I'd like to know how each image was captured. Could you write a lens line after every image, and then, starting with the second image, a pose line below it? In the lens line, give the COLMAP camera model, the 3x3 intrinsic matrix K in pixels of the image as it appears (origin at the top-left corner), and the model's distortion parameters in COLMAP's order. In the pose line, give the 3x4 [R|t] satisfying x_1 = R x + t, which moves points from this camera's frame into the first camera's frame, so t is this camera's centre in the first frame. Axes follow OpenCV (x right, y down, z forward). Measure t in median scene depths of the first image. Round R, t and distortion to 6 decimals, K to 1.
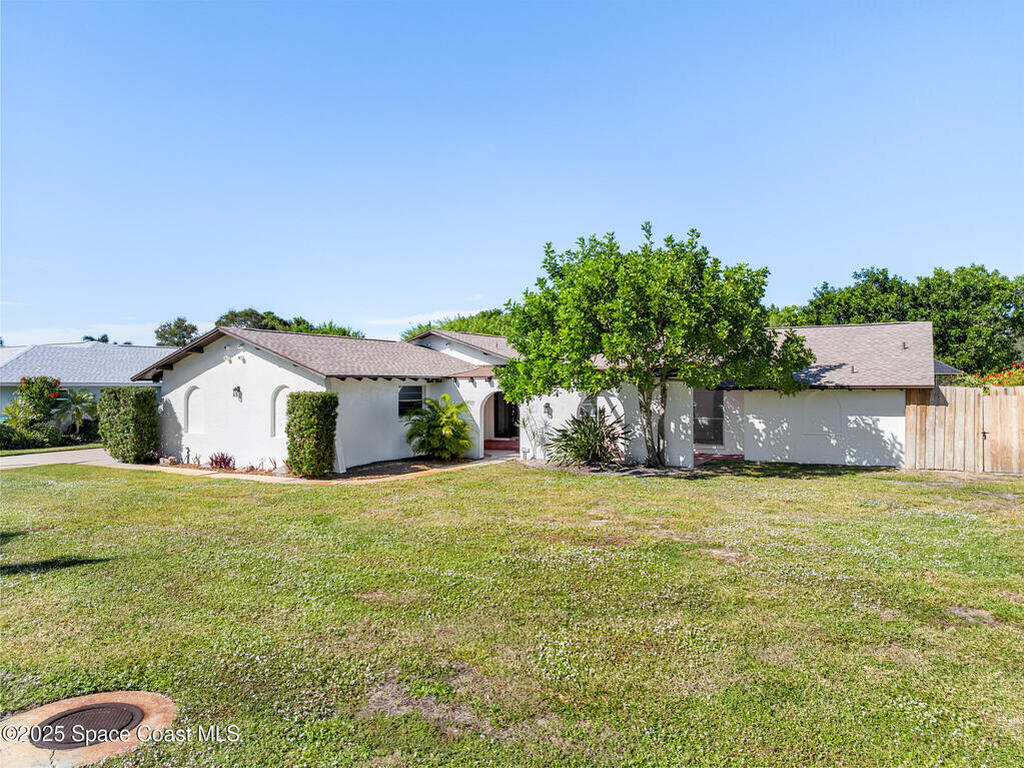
lens RADIAL K [[714.0, 0, 510.7], [0, 714.0, 370.6], [0, 0, 1]] dist [-0.046469, 0.002521]
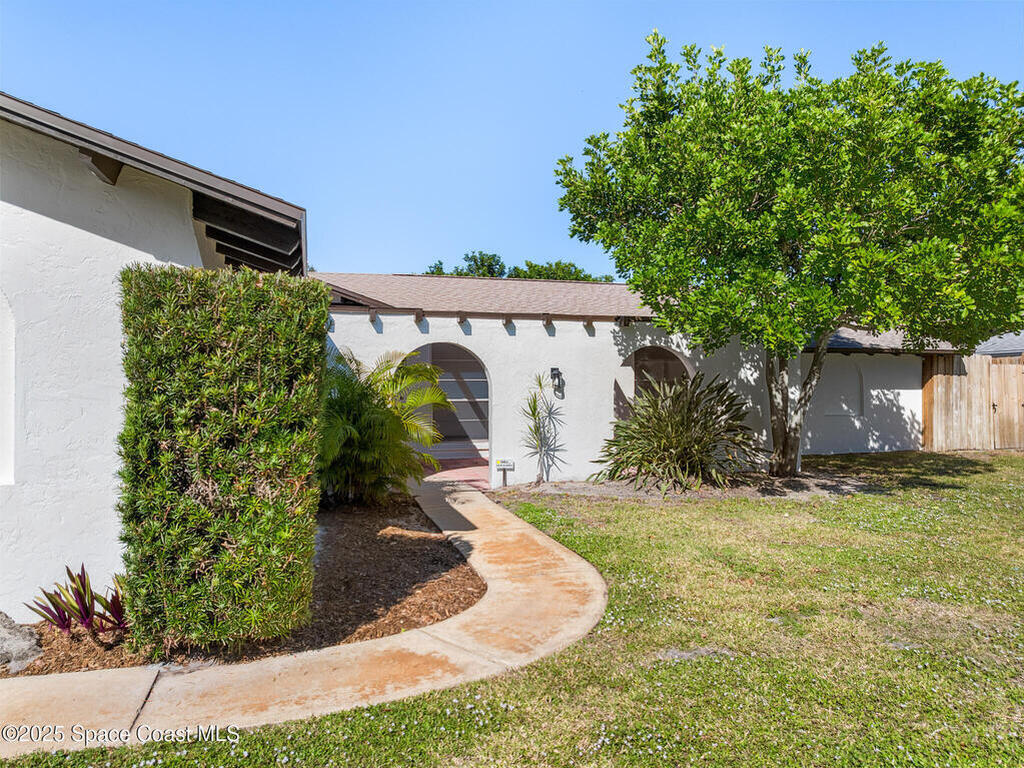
lens RADIAL K [[708.0, 0, 512.0], [0, 708.0, 384.0], [0, 0, 1]] dist [-0.038631, -0.003225]
pose [[0.692018, 0.008288, 0.721833, -0.343247], [-0.015206, 0.999880, 0.003097, 0.058241], [-0.721720, -0.013120, 0.692060, 0.710817]]
